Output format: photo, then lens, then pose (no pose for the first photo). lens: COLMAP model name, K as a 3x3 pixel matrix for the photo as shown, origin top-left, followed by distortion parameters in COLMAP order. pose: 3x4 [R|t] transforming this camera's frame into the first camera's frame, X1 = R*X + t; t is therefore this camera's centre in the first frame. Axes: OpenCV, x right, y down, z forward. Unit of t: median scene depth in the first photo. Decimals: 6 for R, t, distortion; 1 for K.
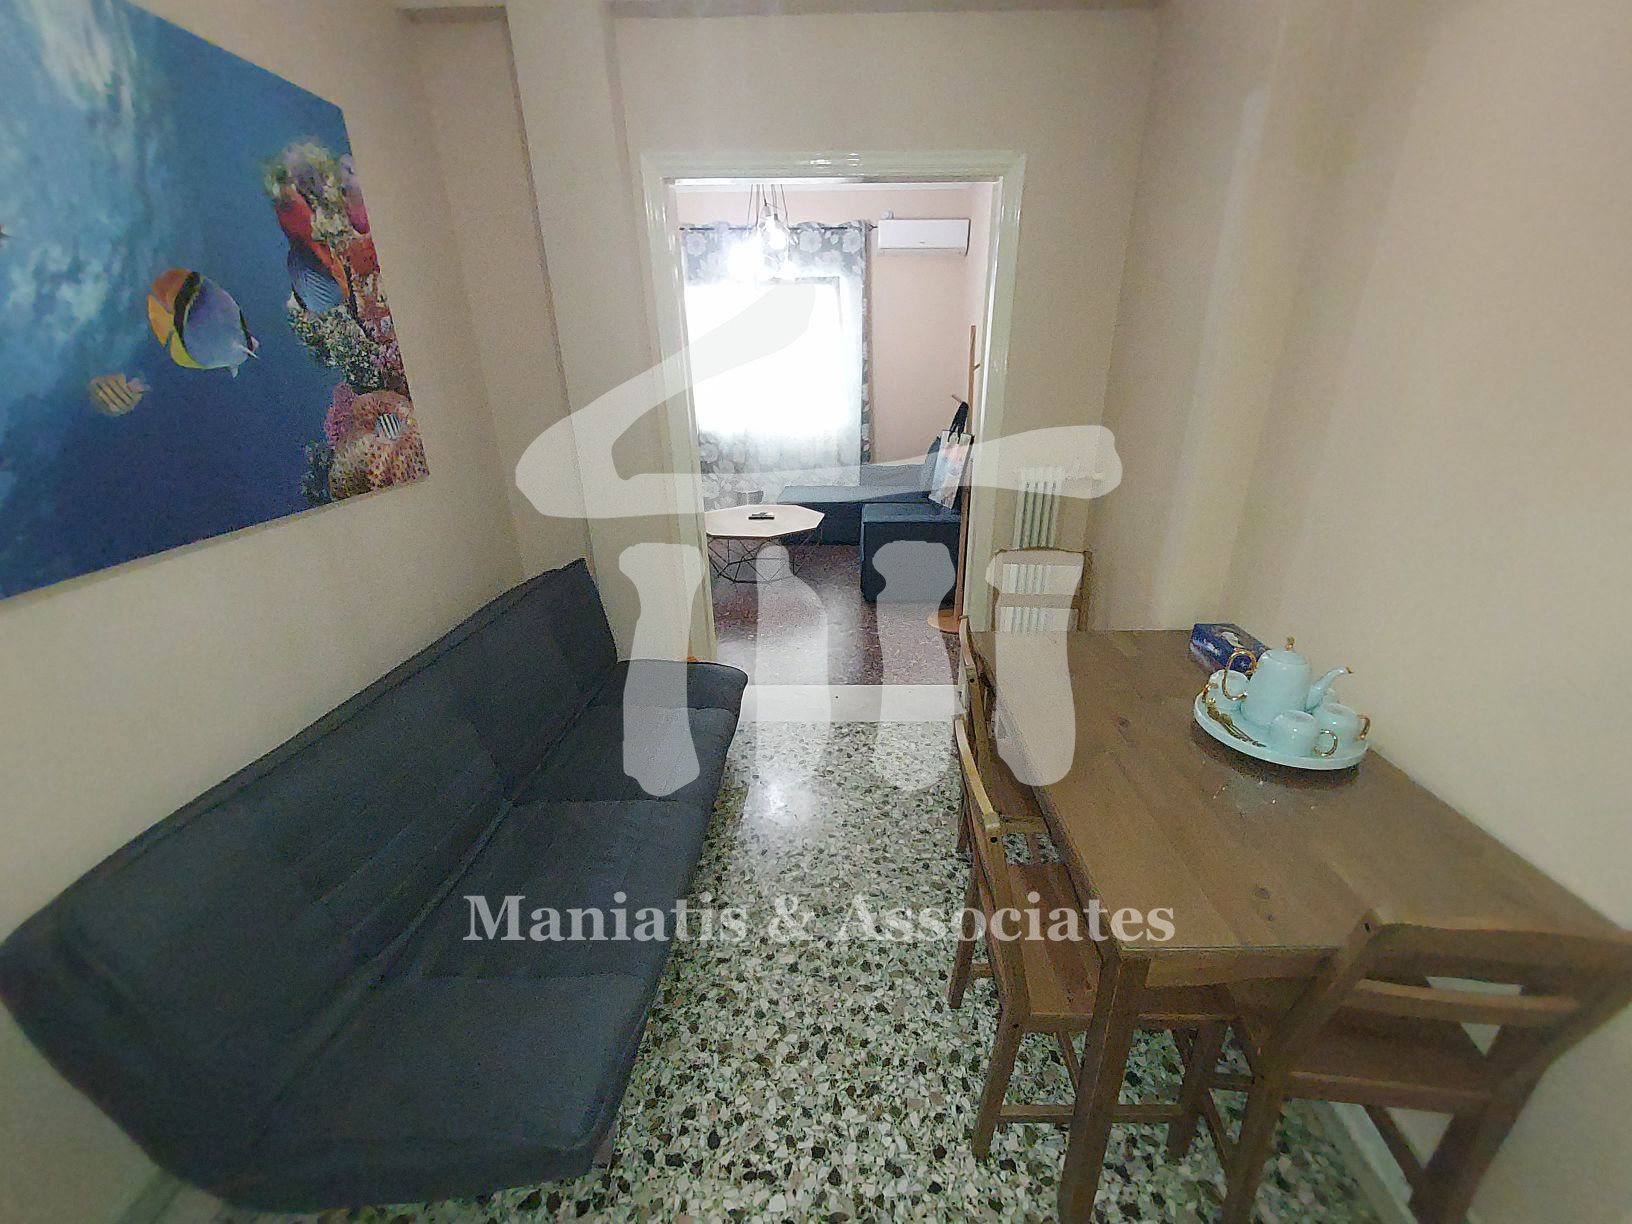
lens RADIAL K [[647.3, 0, 840.9], [0, 647.3, 630.5], [0, 0, 1]] dist [0.000915, 0.000311]
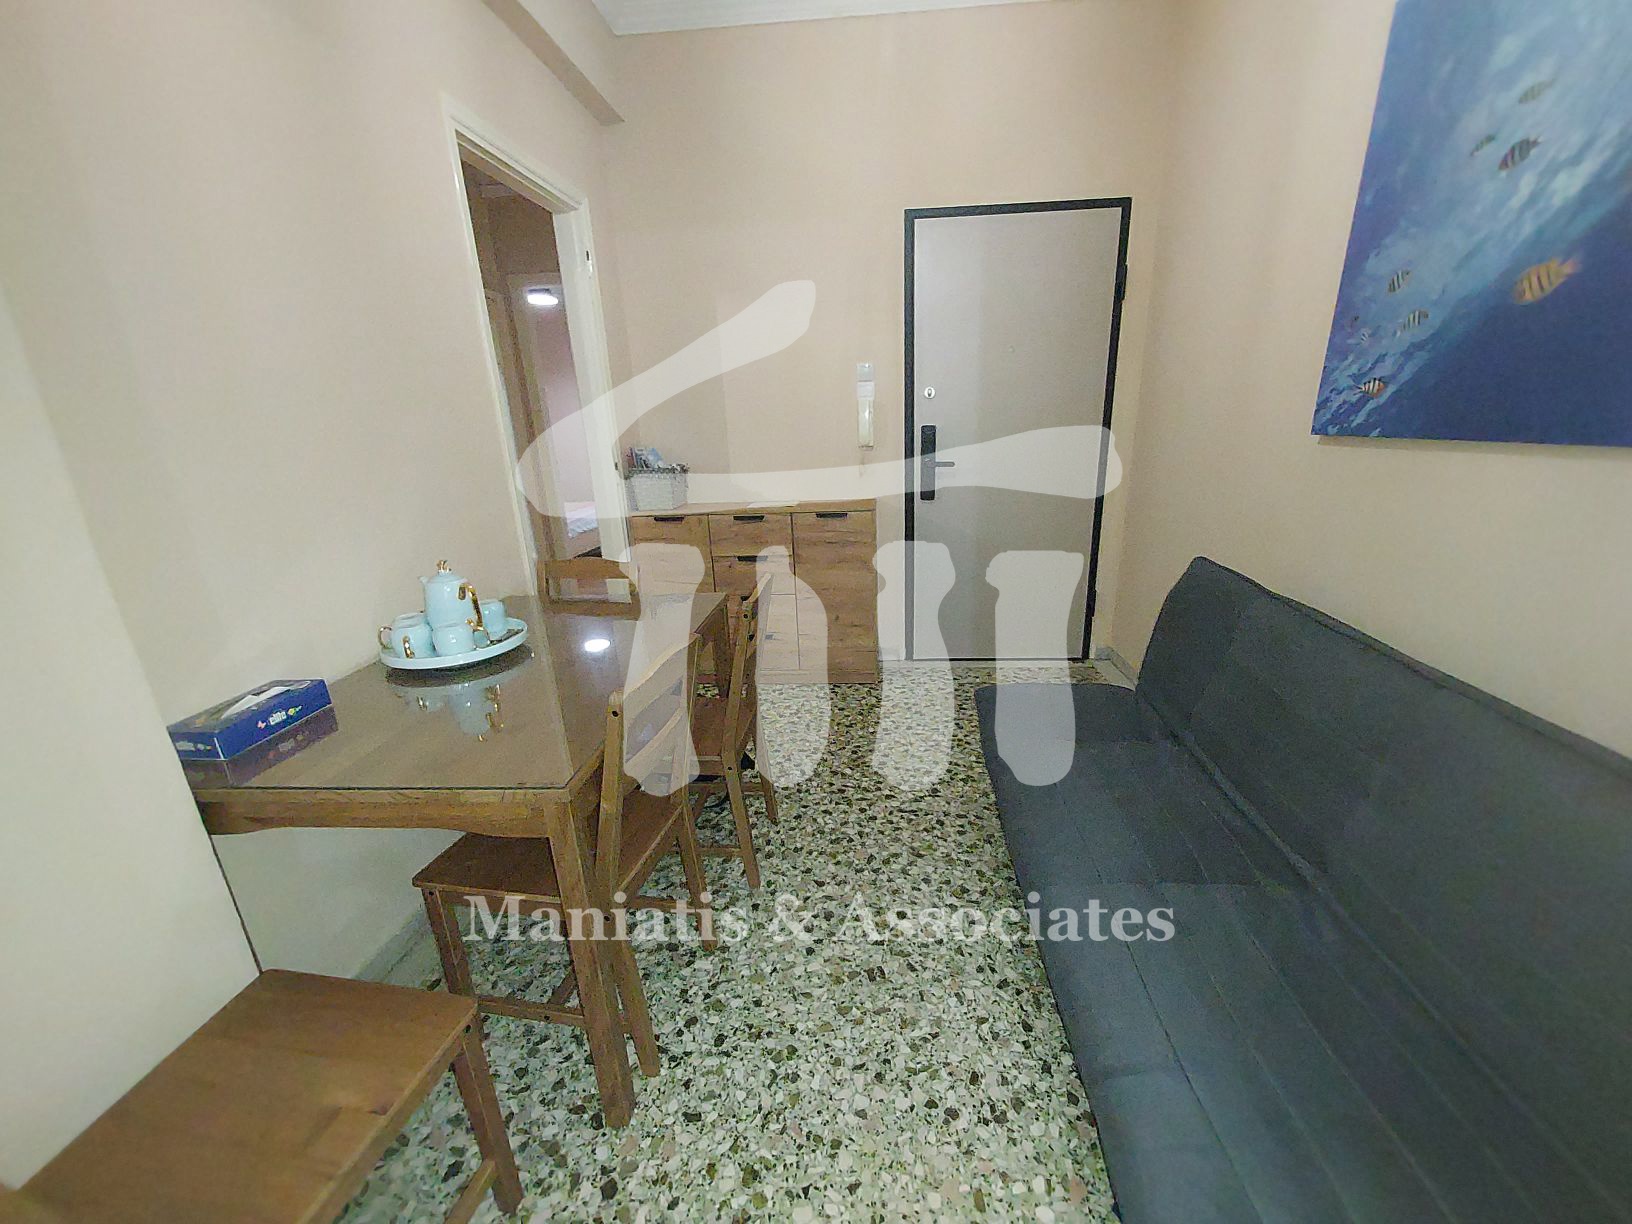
lens RADIAL K [[647.3, 0, 840.9], [0, 647.3, 630.5], [0, 0, 1]] dist [0.000915, 0.000311]
pose [[-0.997765, 0.020576, 0.063571, -0.056990], [0.057057, 0.757486, 0.650354, -0.499287], [-0.034772, 0.652527, -0.756967, 1.605765]]
